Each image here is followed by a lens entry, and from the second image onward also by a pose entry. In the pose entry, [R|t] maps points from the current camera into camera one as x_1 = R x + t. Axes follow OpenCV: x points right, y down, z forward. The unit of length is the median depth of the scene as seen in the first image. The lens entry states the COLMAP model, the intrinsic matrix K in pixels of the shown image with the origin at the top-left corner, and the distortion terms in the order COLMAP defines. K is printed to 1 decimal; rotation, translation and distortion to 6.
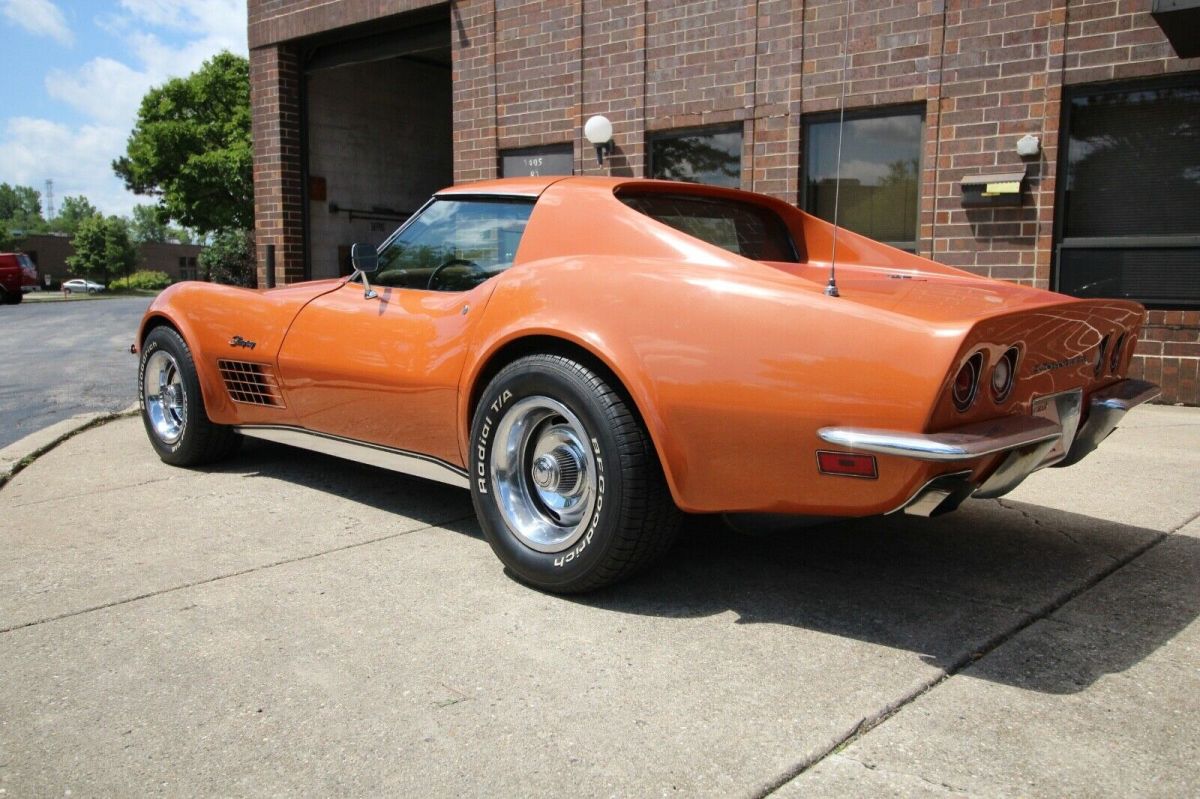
lens RADIAL K [[938.1, 0, 597.9], [0, 938.1, 389.0], [0, 0, 1]] dist [0.011485, -0.006438]
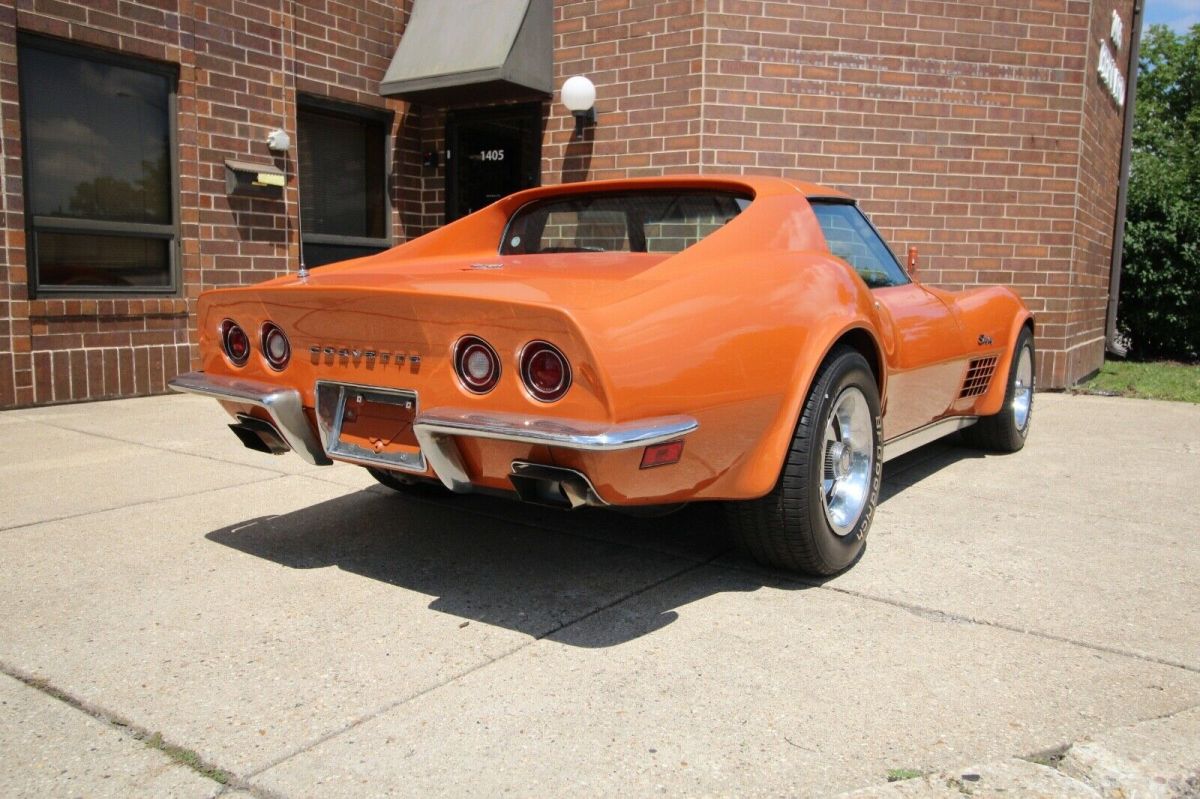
lens RADIAL K [[937.2, 0, 600.6], [0, 937.2, 391.7], [0, 0, 1]] dist [0.008600, -0.002501]
pose [[-0.065780, -0.123700, 0.990137, -0.532351], [0.100747, 0.986392, 0.129925, -0.074571], [-0.992735, 0.108300, -0.052422, 0.635959]]
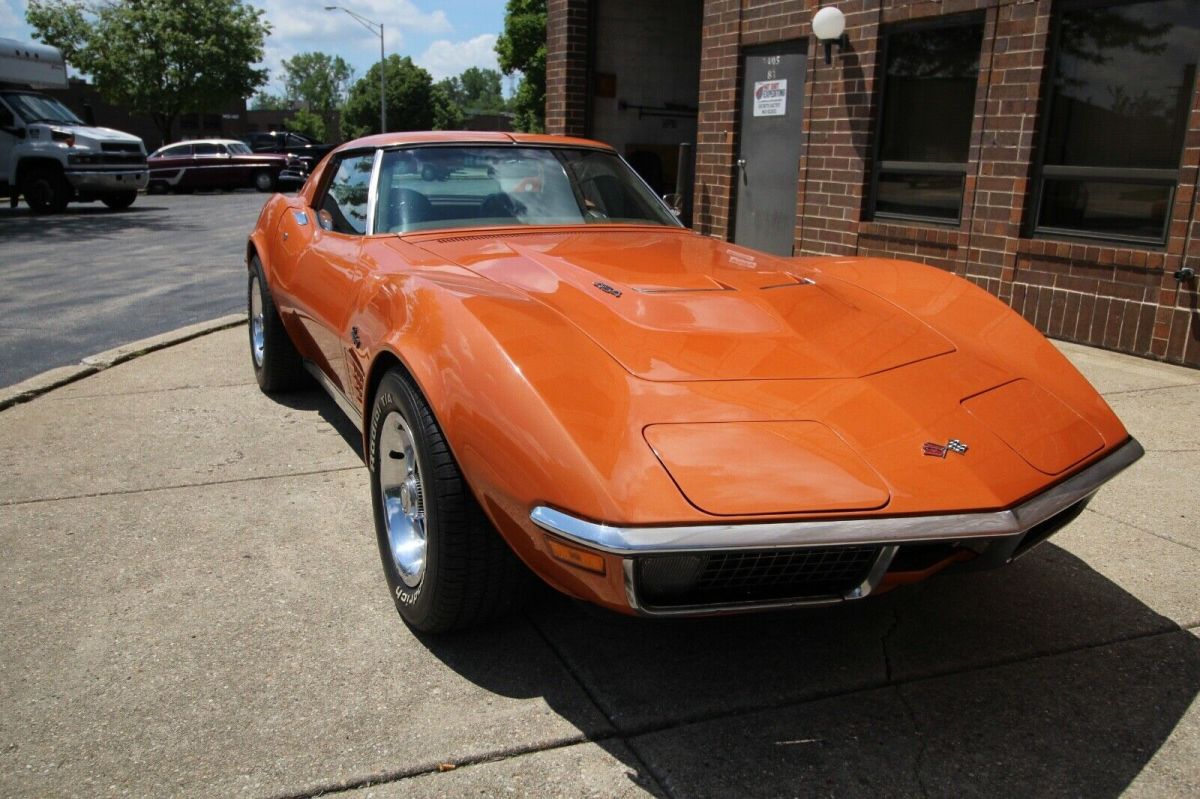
lens RADIAL K [[938.1, 0, 597.9], [0, 938.1, 389.0], [0, 0, 1]] dist [0.011485, -0.006438]
pose [[0.906991, 0.123633, -0.402595, 0.227566], [-0.073890, 0.987827, 0.136889, -0.048160], [0.414618, -0.094409, 0.905085, 0.091824]]
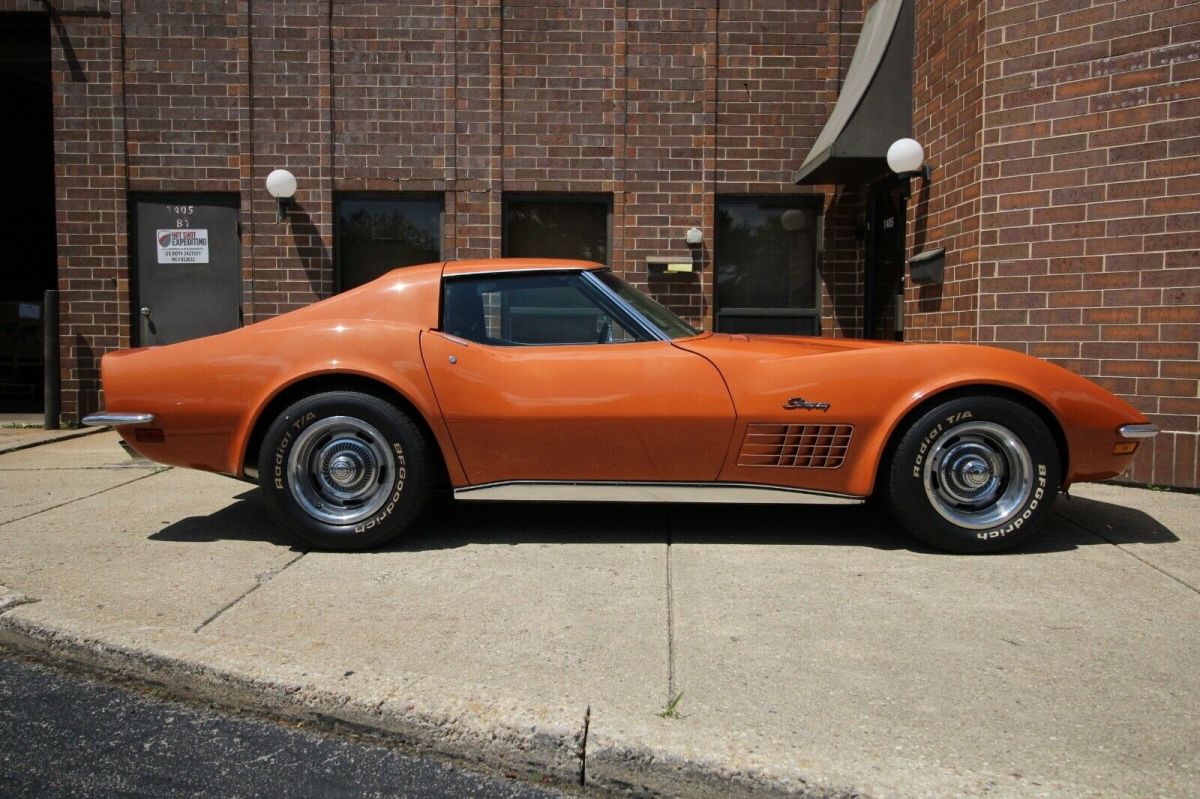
lens RADIAL K [[938.1, 0, 597.9], [0, 938.1, 389.0], [0, 0, 1]] dist [0.011485, -0.006438]
pose [[0.788271, -0.032975, 0.614445, -0.386420], [0.071351, 0.996725, -0.038046, -0.008422], [-0.611178, 0.073832, 0.788042, 0.068863]]
